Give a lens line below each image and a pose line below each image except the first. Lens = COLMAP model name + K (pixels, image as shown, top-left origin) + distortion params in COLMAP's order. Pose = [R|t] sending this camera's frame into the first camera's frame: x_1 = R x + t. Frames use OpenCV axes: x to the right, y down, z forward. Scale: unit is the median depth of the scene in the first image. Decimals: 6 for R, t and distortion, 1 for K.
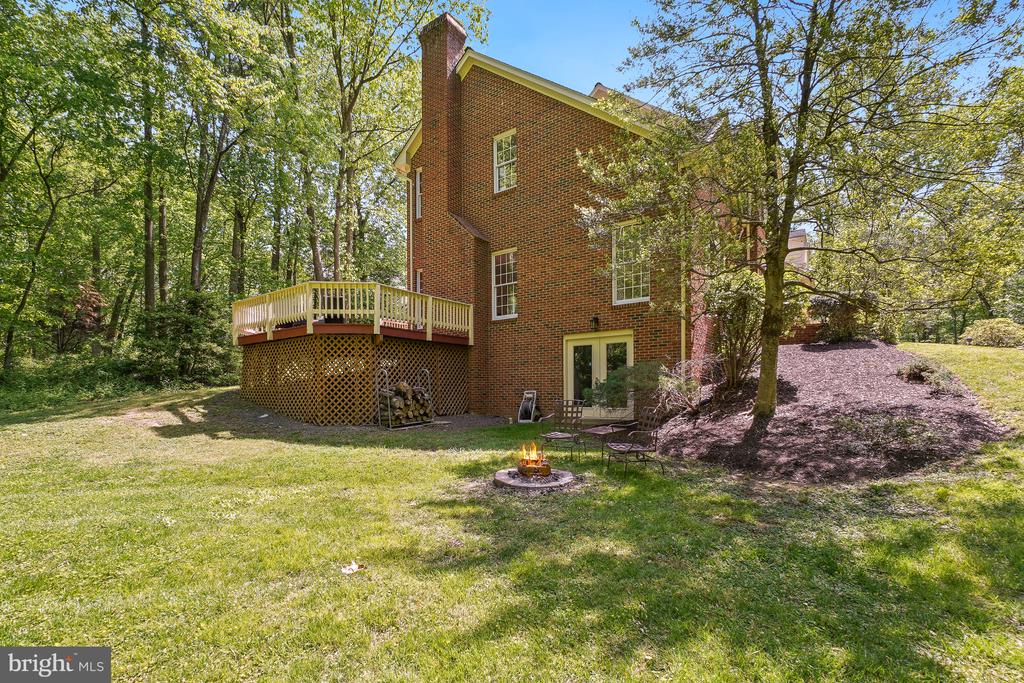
lens RADIAL K [[484.3, 0, 512.0], [0, 484.3, 341.5], [0, 0, 1]] dist [0.000388, -0.000269]
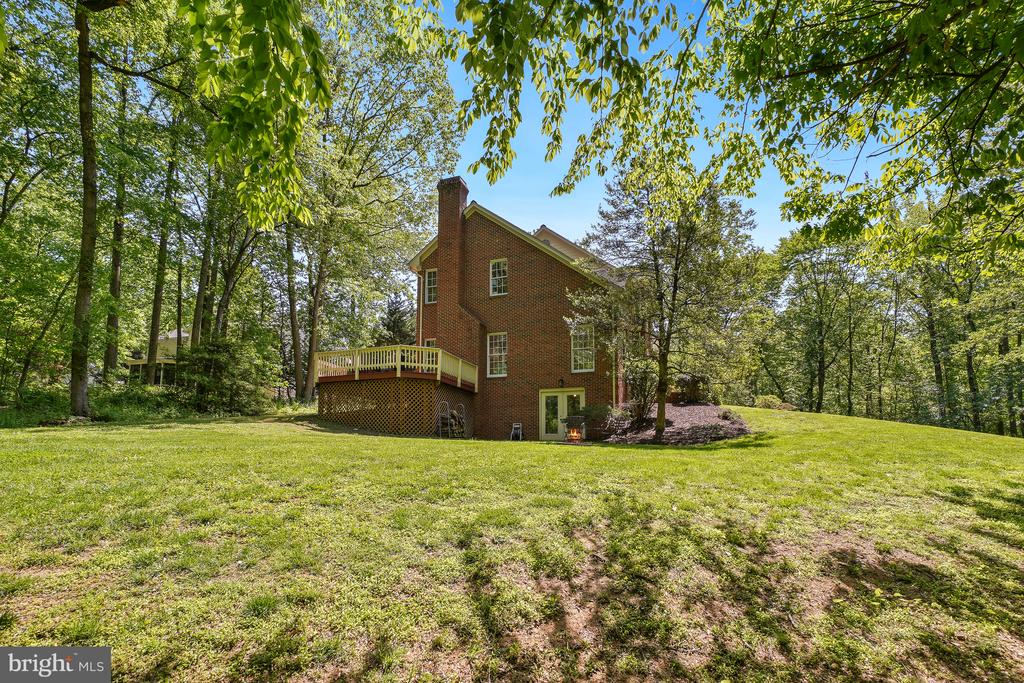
lens RADIAL K [[444.8, 0, 507.8], [0, 444.8, 333.8], [0, 0, 1]] dist [0.021412, -0.000209]
pose [[0.974897, 0.088419, 0.204349, -0.326266], [-0.054317, 0.984487, -0.166841, 0.060865], [-0.215931, 0.151553, 0.964575, -0.458710]]
